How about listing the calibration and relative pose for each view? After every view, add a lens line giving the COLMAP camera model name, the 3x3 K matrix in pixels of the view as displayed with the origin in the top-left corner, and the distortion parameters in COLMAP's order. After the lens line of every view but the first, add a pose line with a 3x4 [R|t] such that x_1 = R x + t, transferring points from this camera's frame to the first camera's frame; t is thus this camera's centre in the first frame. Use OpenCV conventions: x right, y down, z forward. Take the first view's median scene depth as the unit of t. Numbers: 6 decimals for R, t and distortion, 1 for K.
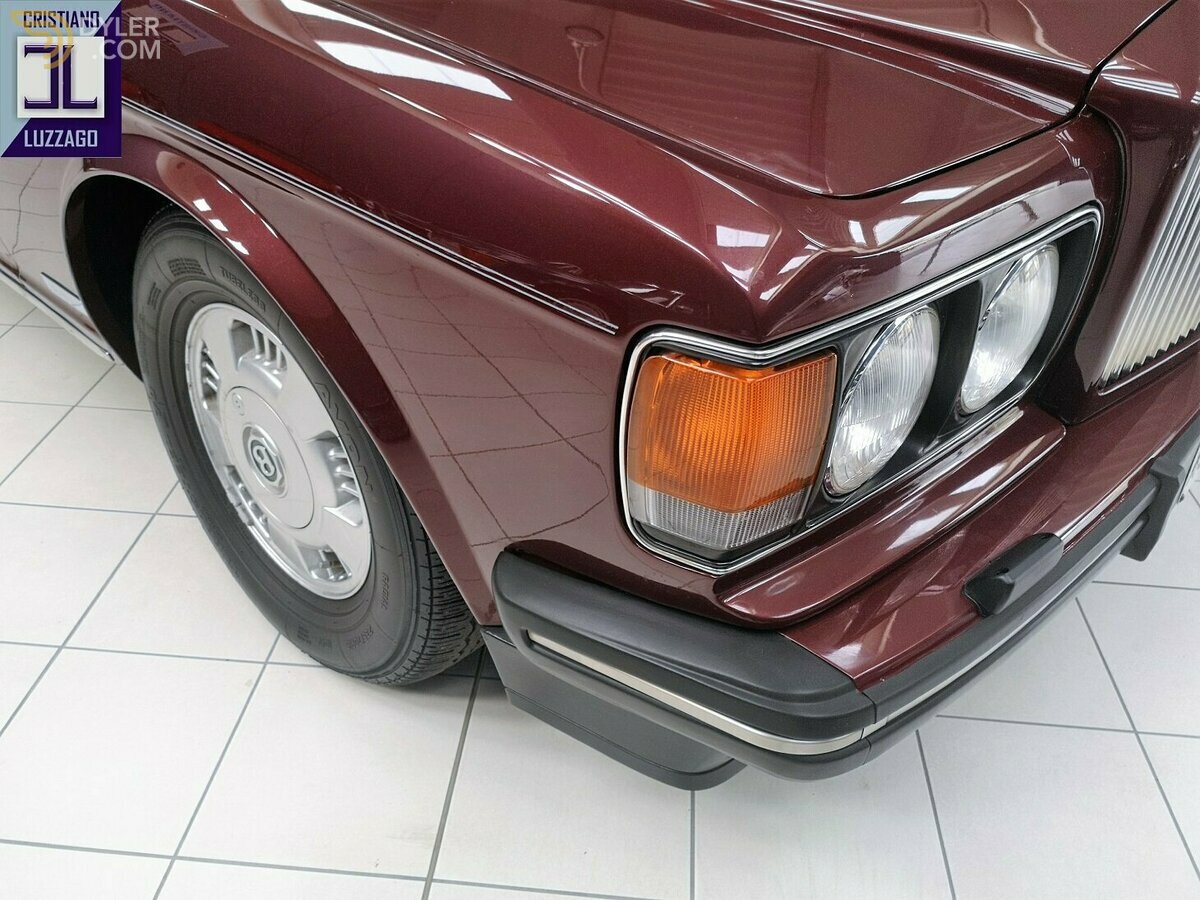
lens RADIAL K [[961.6, 0, 600.0], [0, 961.6, 450.0], [0, 0, 1]] dist [-0.002601, -0.002094]
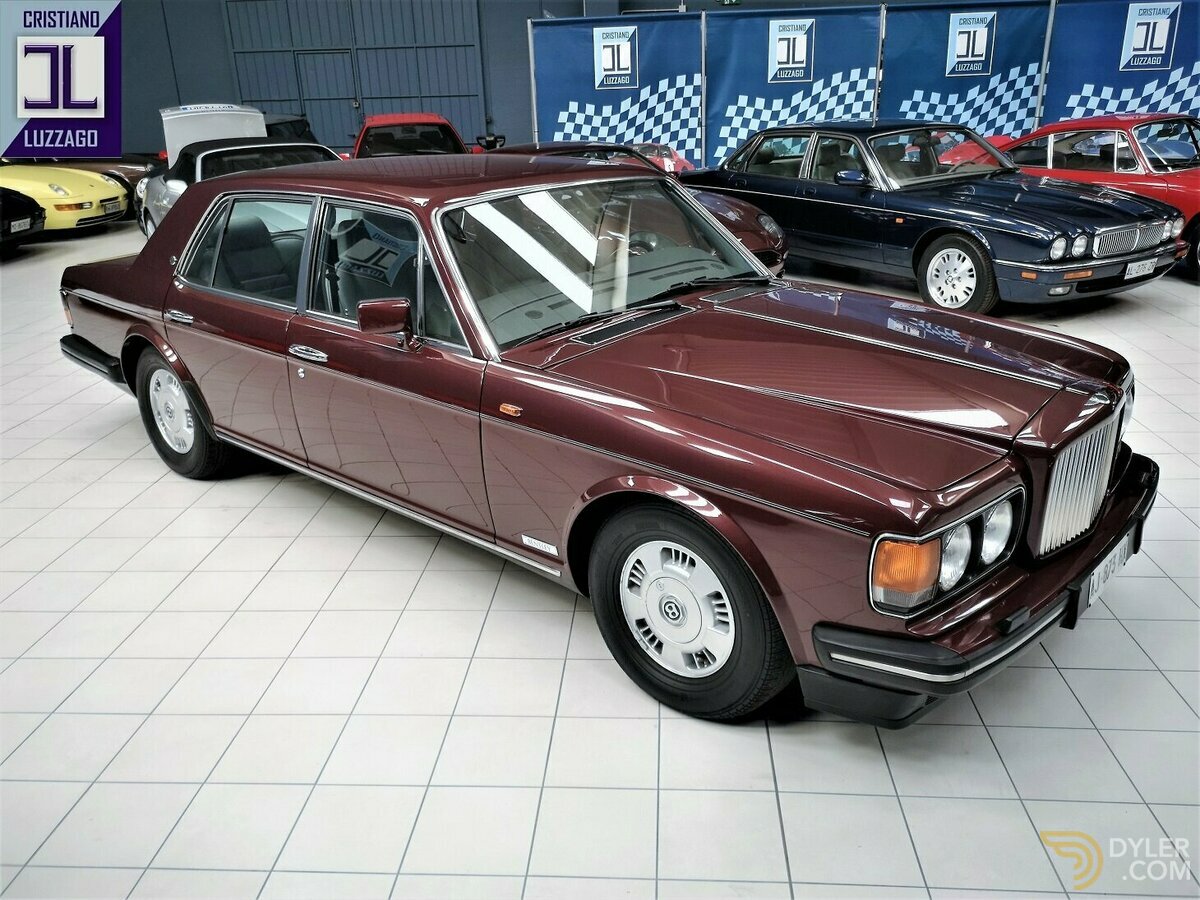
lens RADIAL K [[958.6, 0, 600.0], [0, 958.6, 450.0], [0, 0, 1]] dist [0.004813, 0.000644]
pose [[0.998634, -0.048775, -0.018713, -0.651422], [0.042101, 0.963460, -0.264524, 0.331564], [0.030932, 0.263375, 0.964197, -1.762975]]
